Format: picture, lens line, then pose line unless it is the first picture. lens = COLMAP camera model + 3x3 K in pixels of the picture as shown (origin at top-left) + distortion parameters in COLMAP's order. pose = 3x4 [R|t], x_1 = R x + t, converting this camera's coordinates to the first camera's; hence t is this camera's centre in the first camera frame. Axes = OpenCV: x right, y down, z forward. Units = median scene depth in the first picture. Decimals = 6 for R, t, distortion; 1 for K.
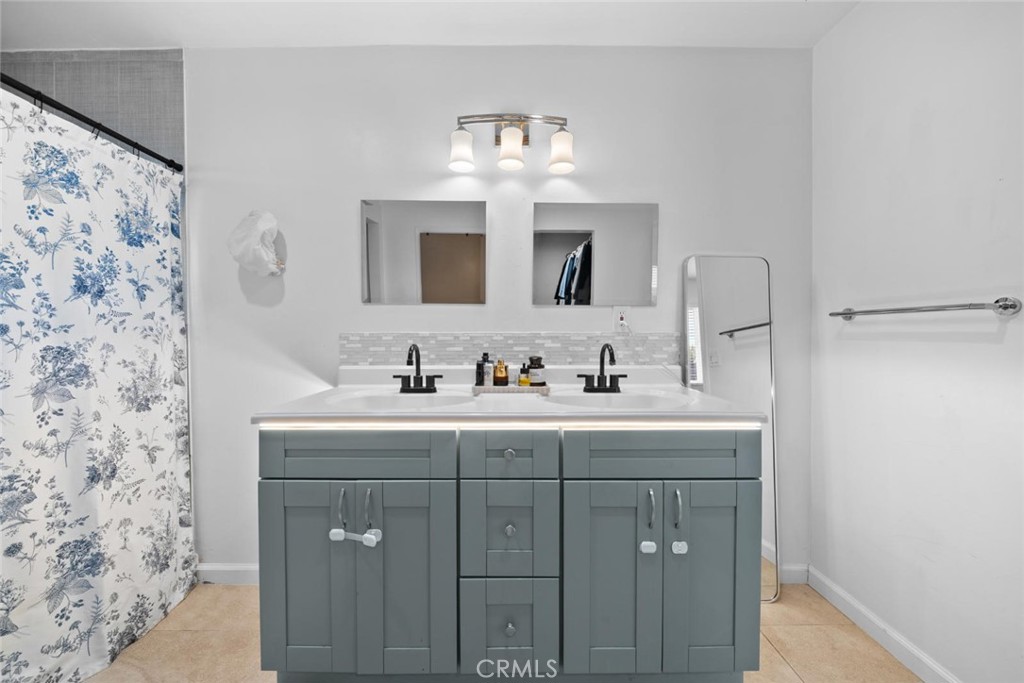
lens RADIAL K [[352.4, 0, 511.8], [0, 352.4, 339.9], [0, 0, 1]] dist [-0.002499, -0.000212]
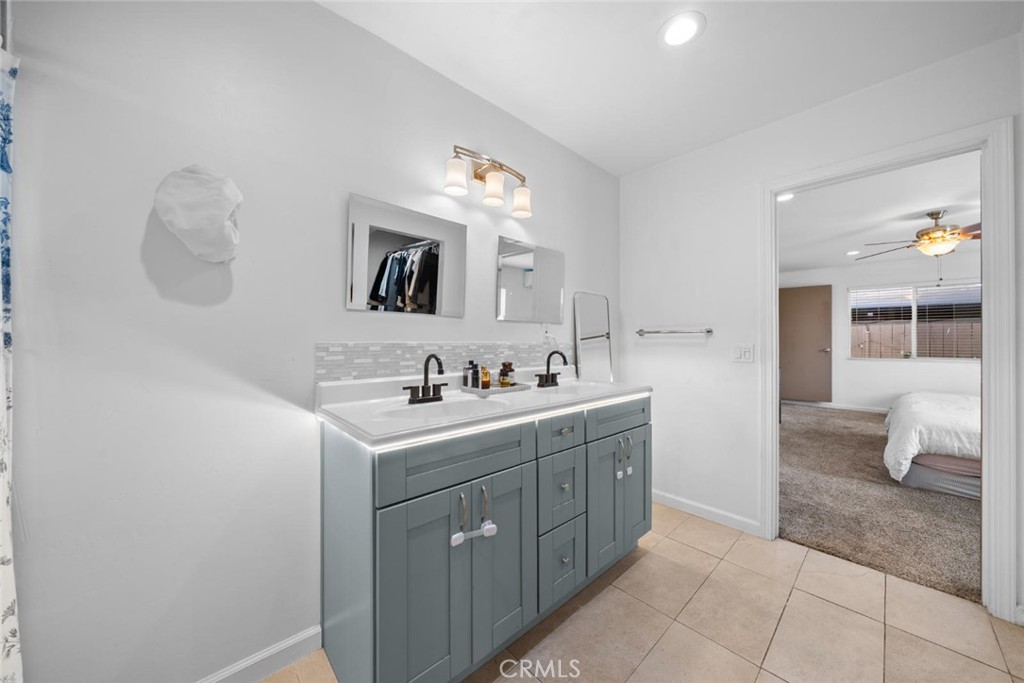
lens RADIAL K [[352.4, 0, 510.9], [0, 352.4, 343.3], [0, 0, 1]] dist [-0.002499, -0.000212]
pose [[0.742947, -0.000877, 0.669350, -0.752048], [0.014147, 0.999796, -0.014392, -0.001111], [-0.669201, 0.020162, 0.742808, 0.084013]]
